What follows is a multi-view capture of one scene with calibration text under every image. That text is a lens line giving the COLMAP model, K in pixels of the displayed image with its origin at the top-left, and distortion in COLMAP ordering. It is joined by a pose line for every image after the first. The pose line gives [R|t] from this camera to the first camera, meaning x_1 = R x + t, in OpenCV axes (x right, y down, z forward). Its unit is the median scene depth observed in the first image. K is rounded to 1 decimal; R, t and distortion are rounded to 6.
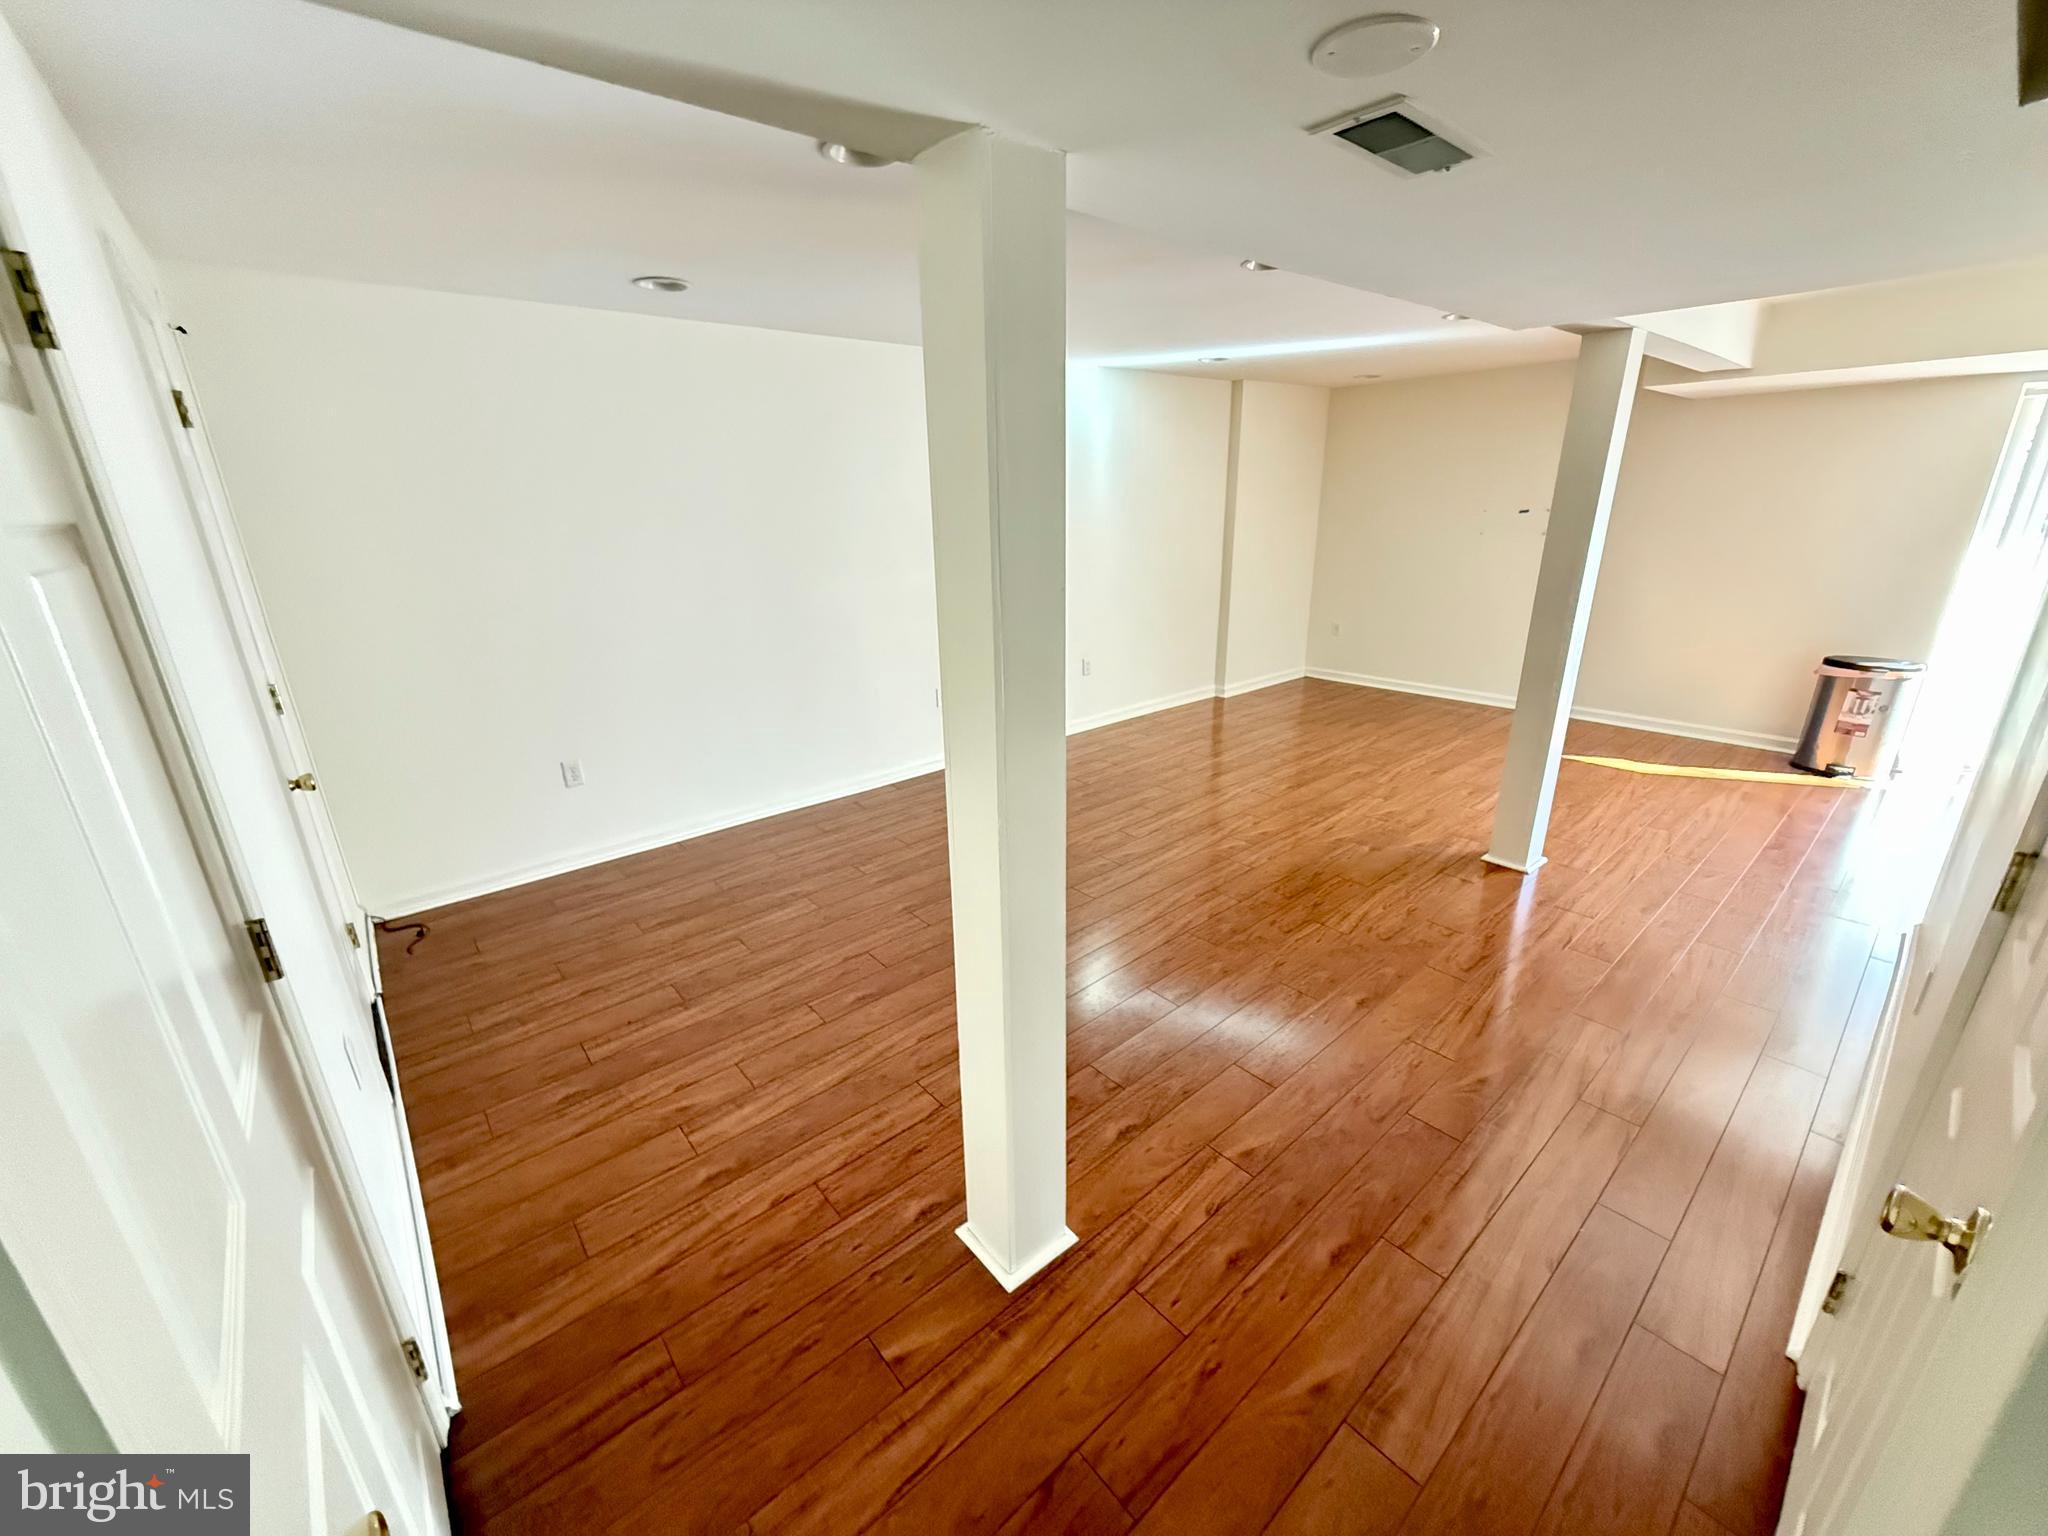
lens RADIAL K [[805.9, 0, 1024.0], [0, 805.9, 768.0], [0, 0, 1]] dist [0.009089, 0.000074]
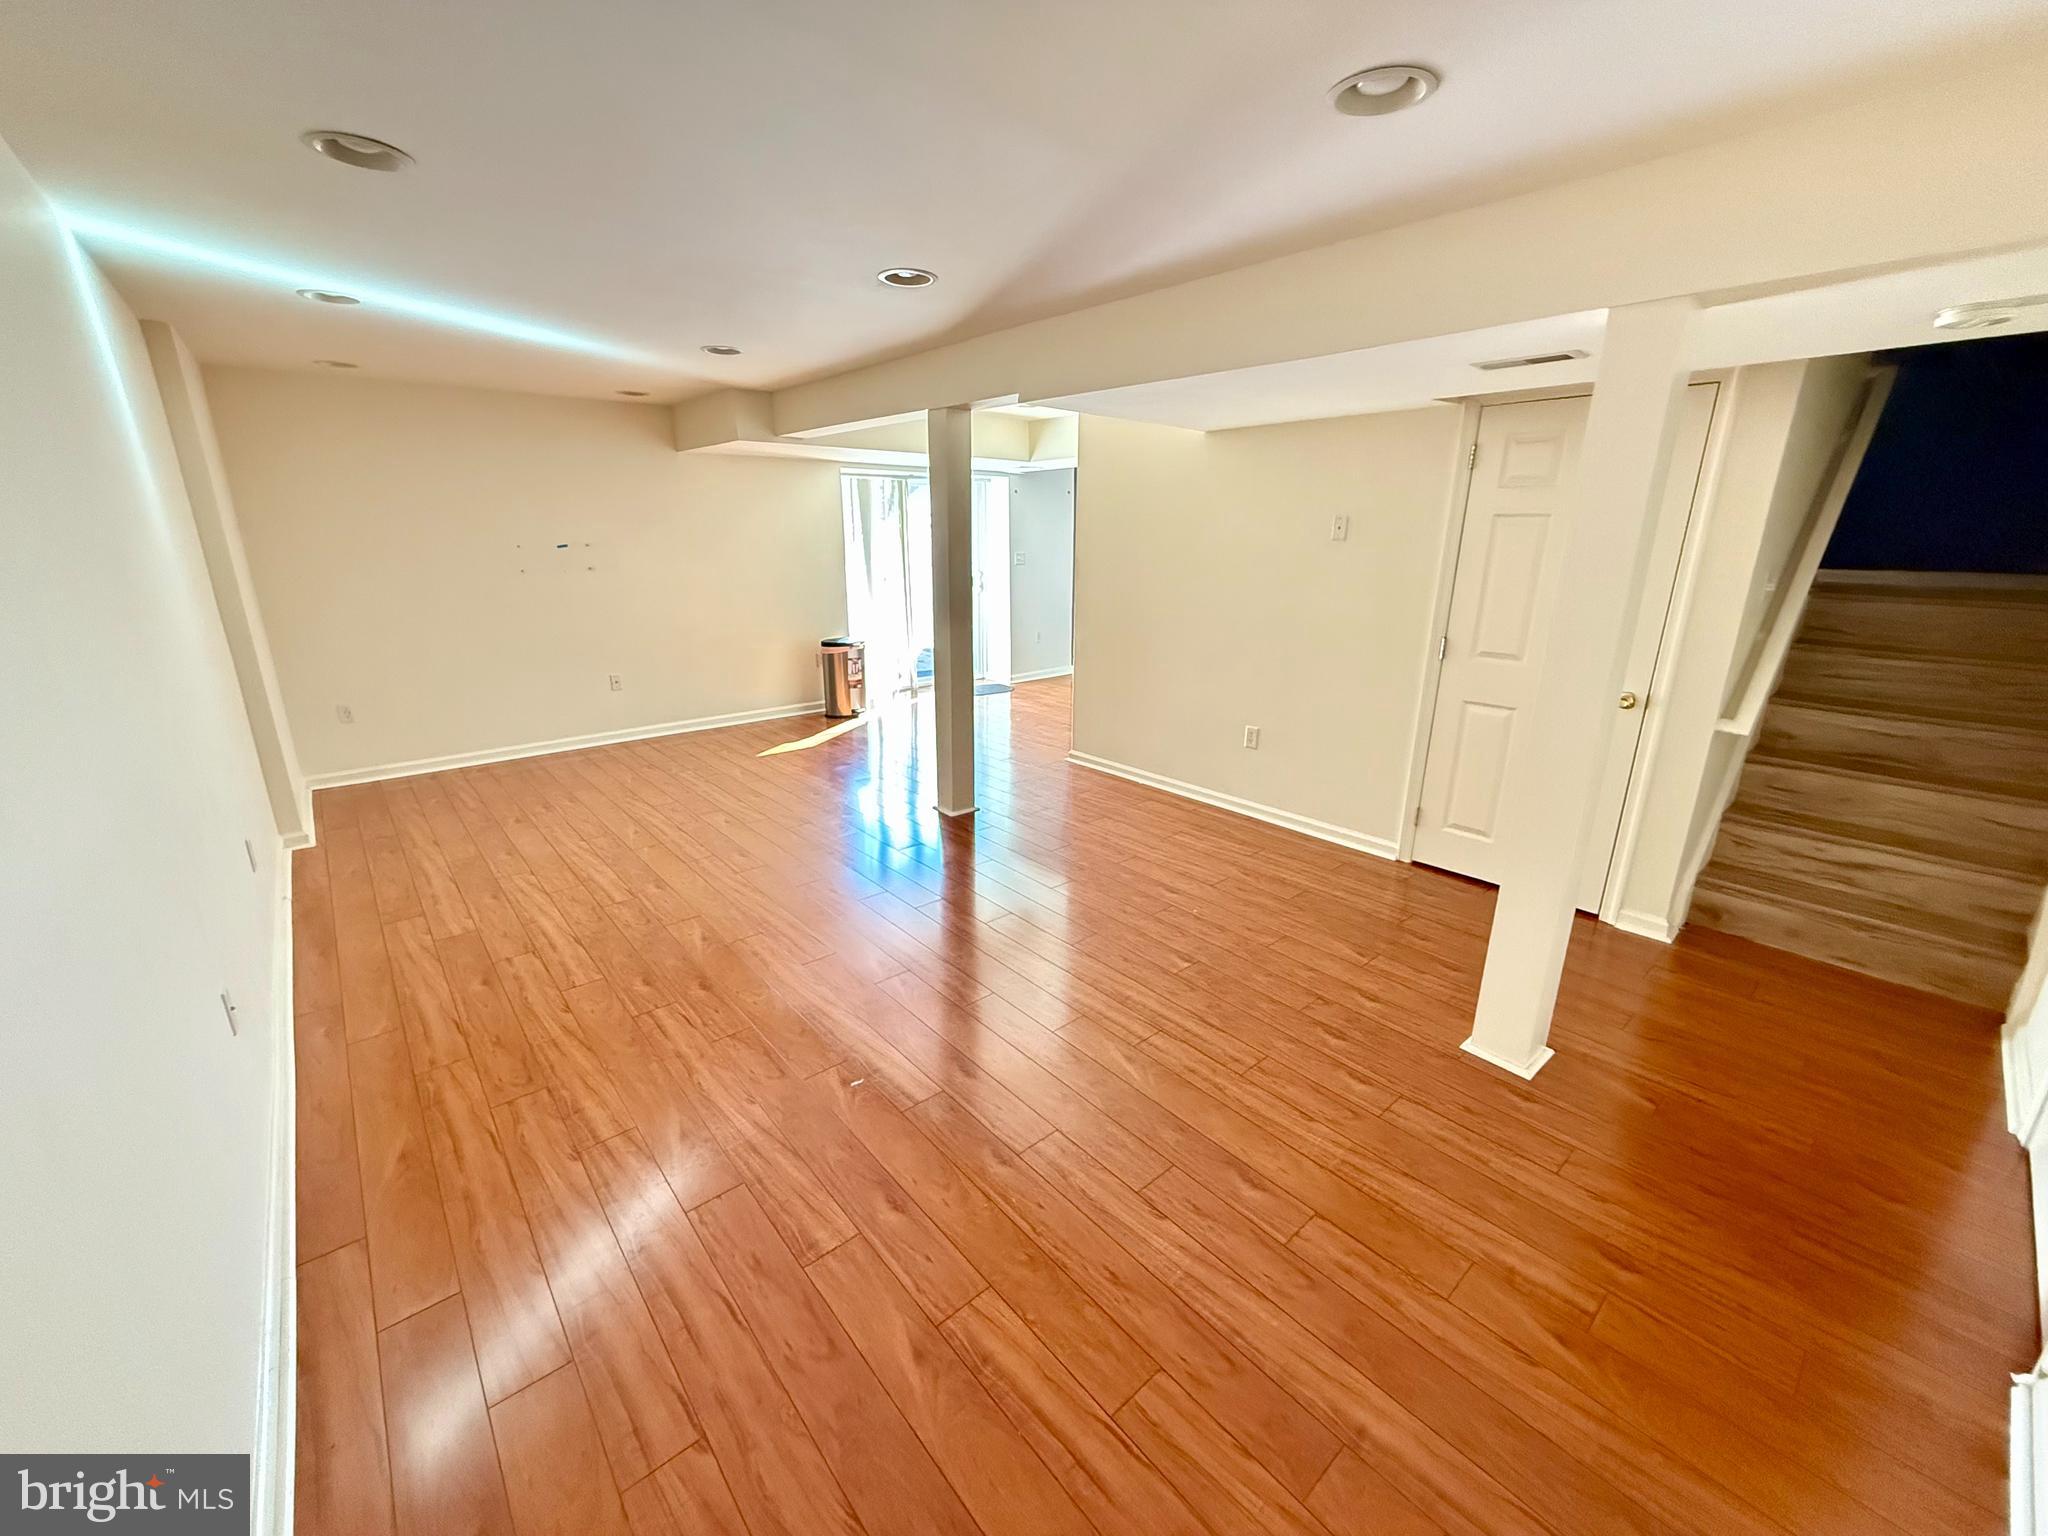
lens RADIAL K [[805.9, 0, 1024.0], [0, 805.9, 768.0], [0, 0, 1]] dist [0.009089, 0.000074]
pose [[0.001812, -0.267352, 0.963597, -0.631604], [0.312959, 0.915346, 0.253375, -0.245252], [-0.949765, 0.301107, 0.085329, 0.792019]]
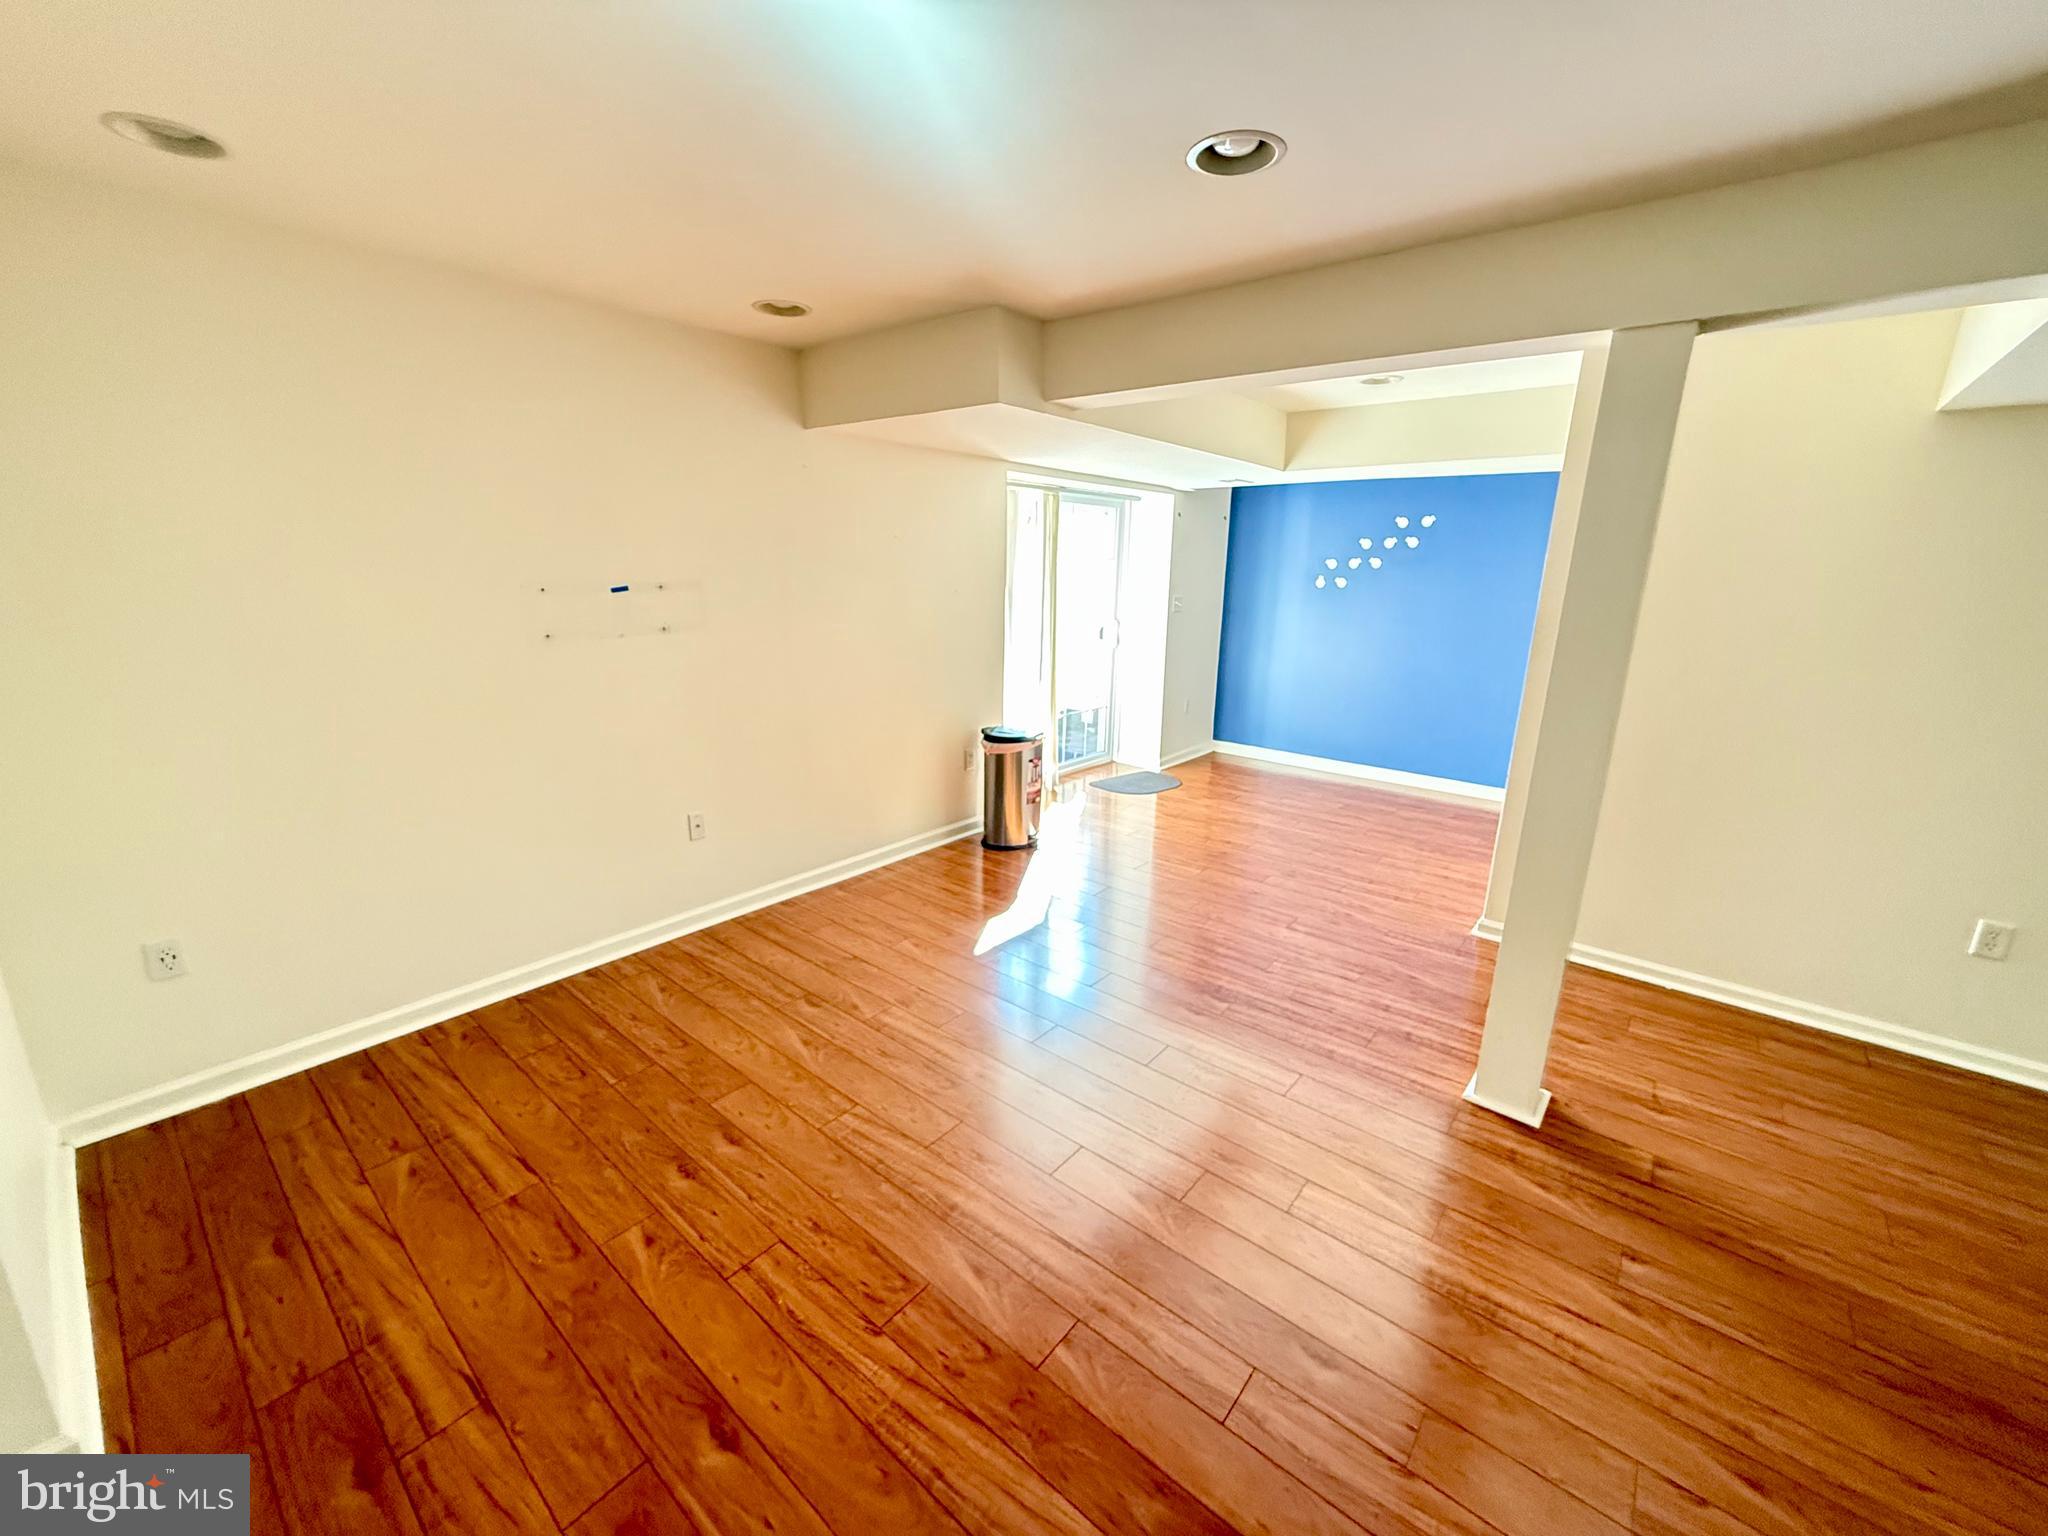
lens RADIAL K [[795.3, 0, 1032.2], [0, 795.3, 776.8], [0, 0, 1]] dist [0.003651, -0.000216]
pose [[-0.175553, -0.248458, 0.952601, 0.097354], [0.295147, 0.909836, 0.291696, -0.469223], [-0.939185, 0.332366, -0.086393, 1.389304]]
